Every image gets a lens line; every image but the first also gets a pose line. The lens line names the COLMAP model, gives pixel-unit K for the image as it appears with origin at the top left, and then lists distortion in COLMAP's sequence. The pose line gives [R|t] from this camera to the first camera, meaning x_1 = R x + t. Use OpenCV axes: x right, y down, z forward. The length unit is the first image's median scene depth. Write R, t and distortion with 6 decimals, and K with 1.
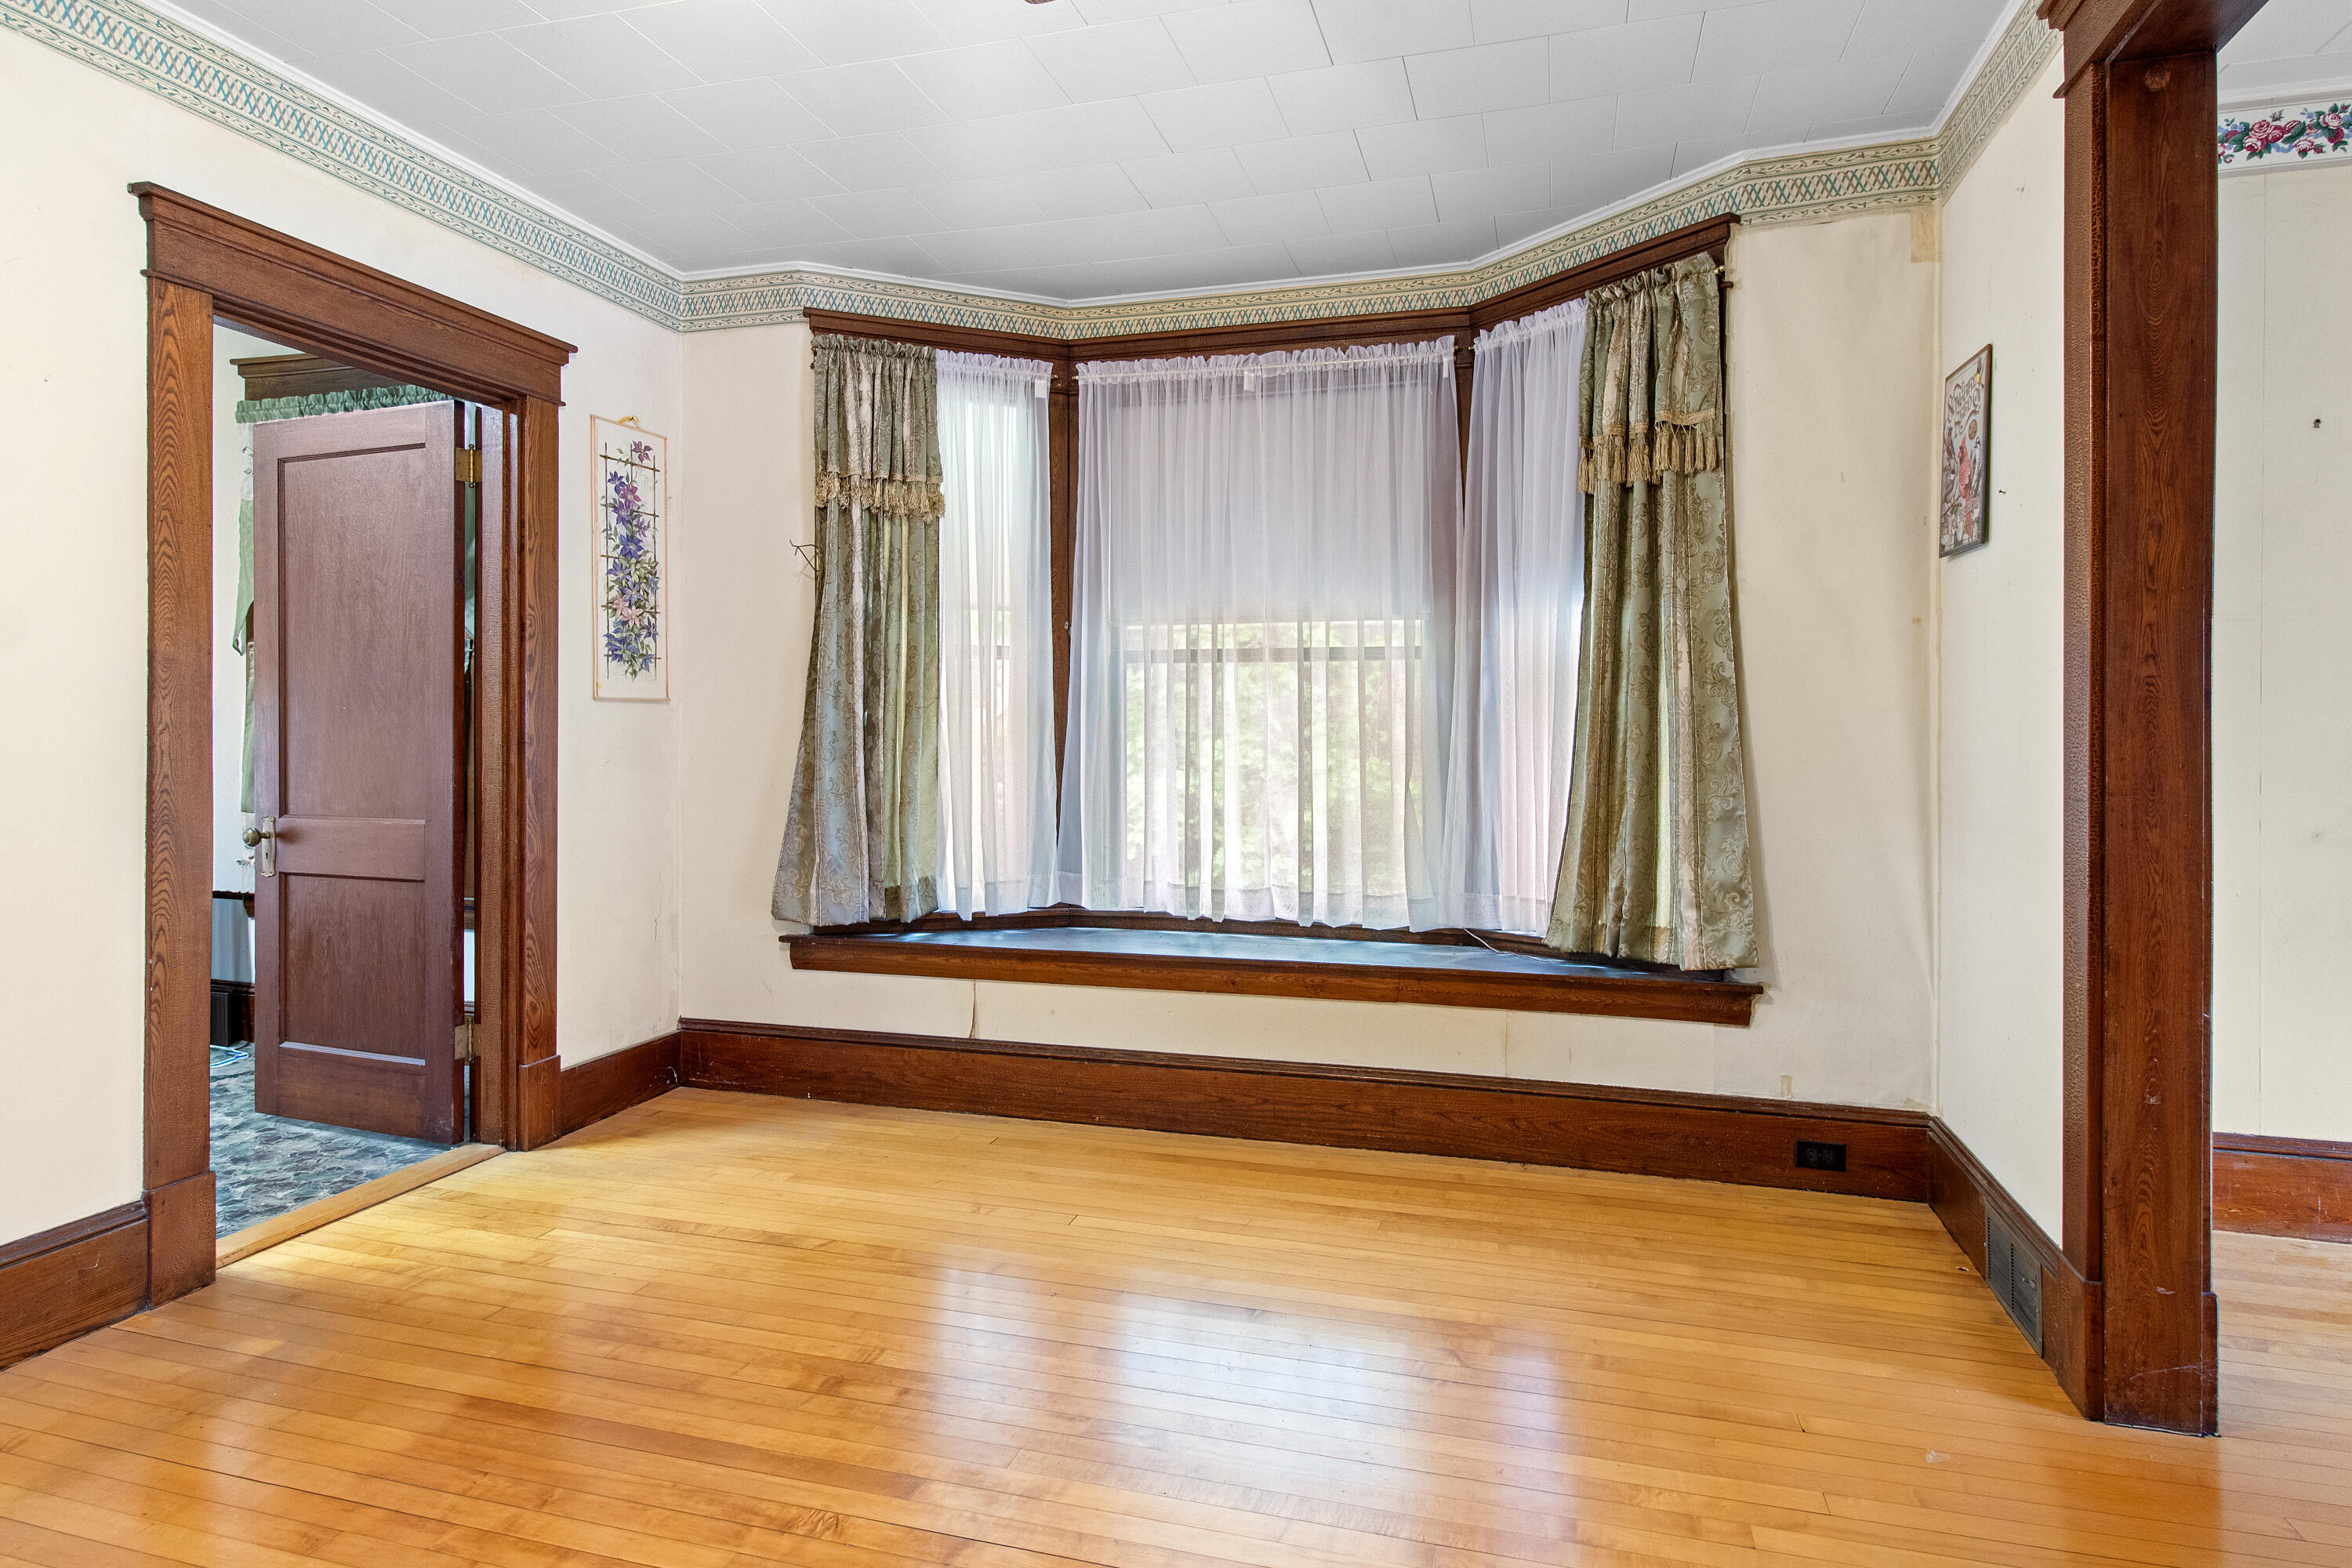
lens RADIAL K [[1300.0, 0, 1180.5], [0, 1300.0, 750.4], [0, 0, 1]] dist [0.003987, 0.000170]
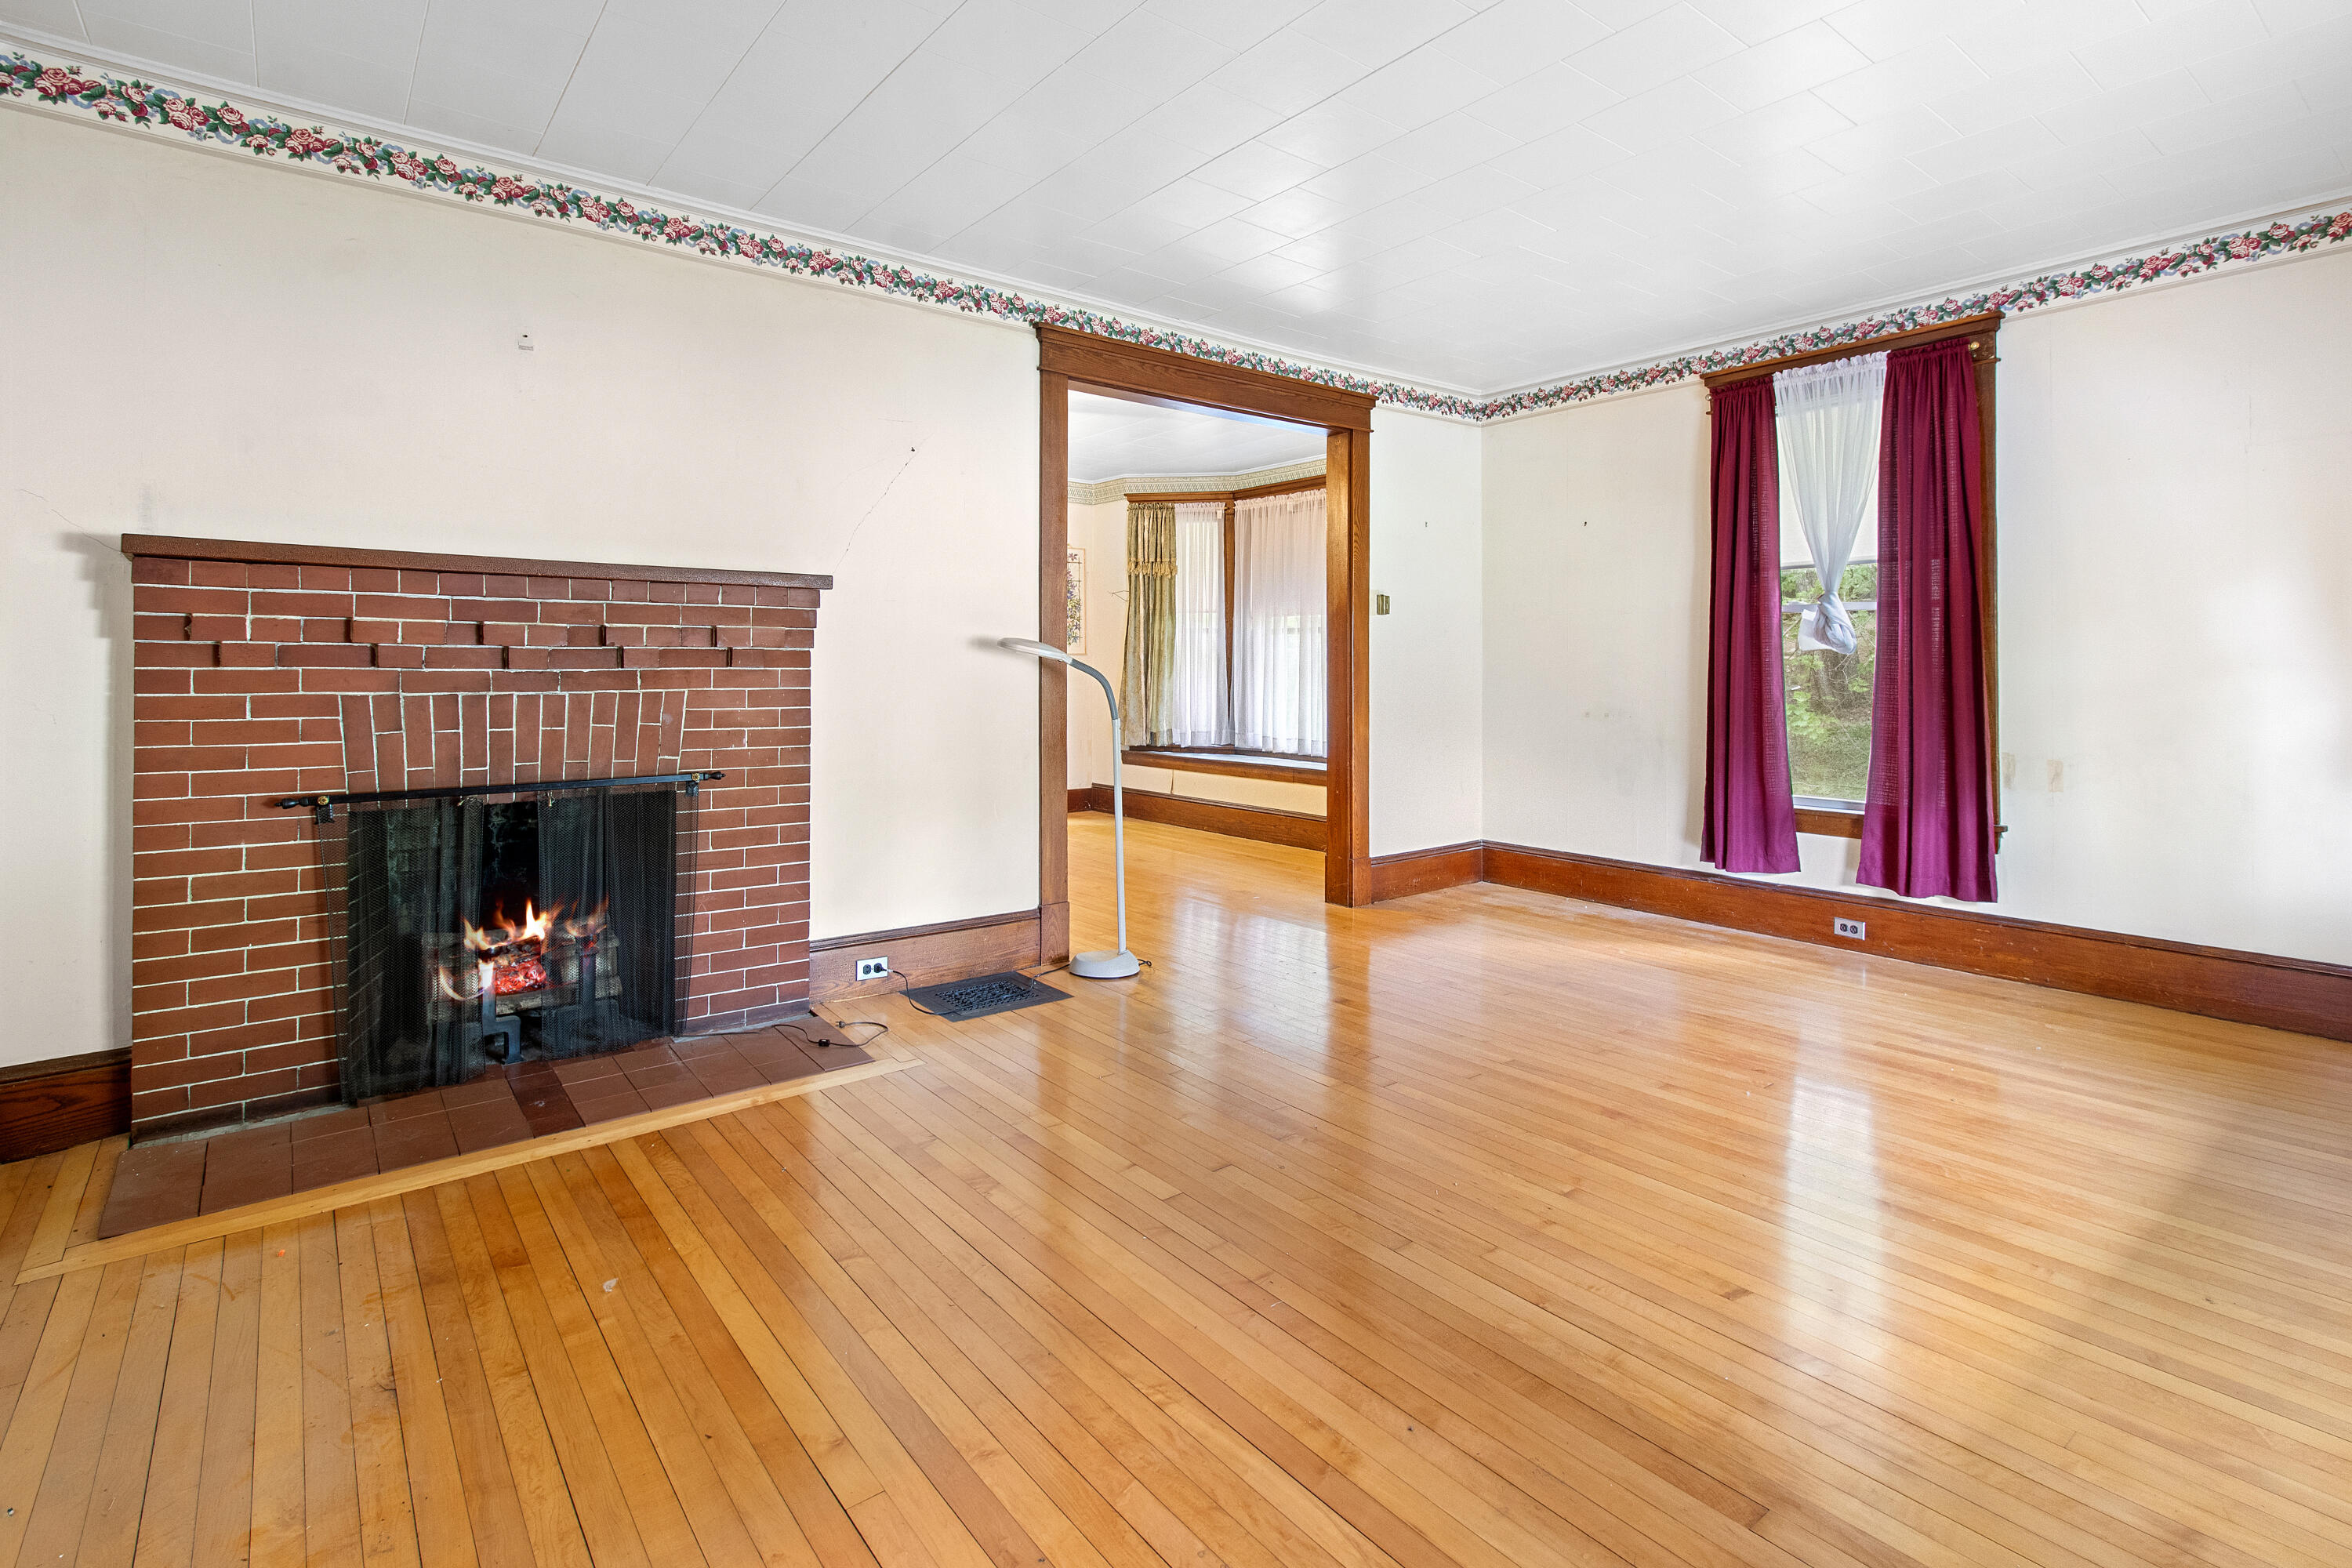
lens RADIAL K [[1119.4, 0, 1176.0], [0, 1119.4, 784.0], [0, 0, 1]] dist [-0.000472, -0.000005]
pose [[0.810143, 0.065055, -0.582611, 1.023170], [-0.013439, 0.995623, 0.092484, 0.008148], [0.586078, -0.067096, 0.807472, -0.659645]]
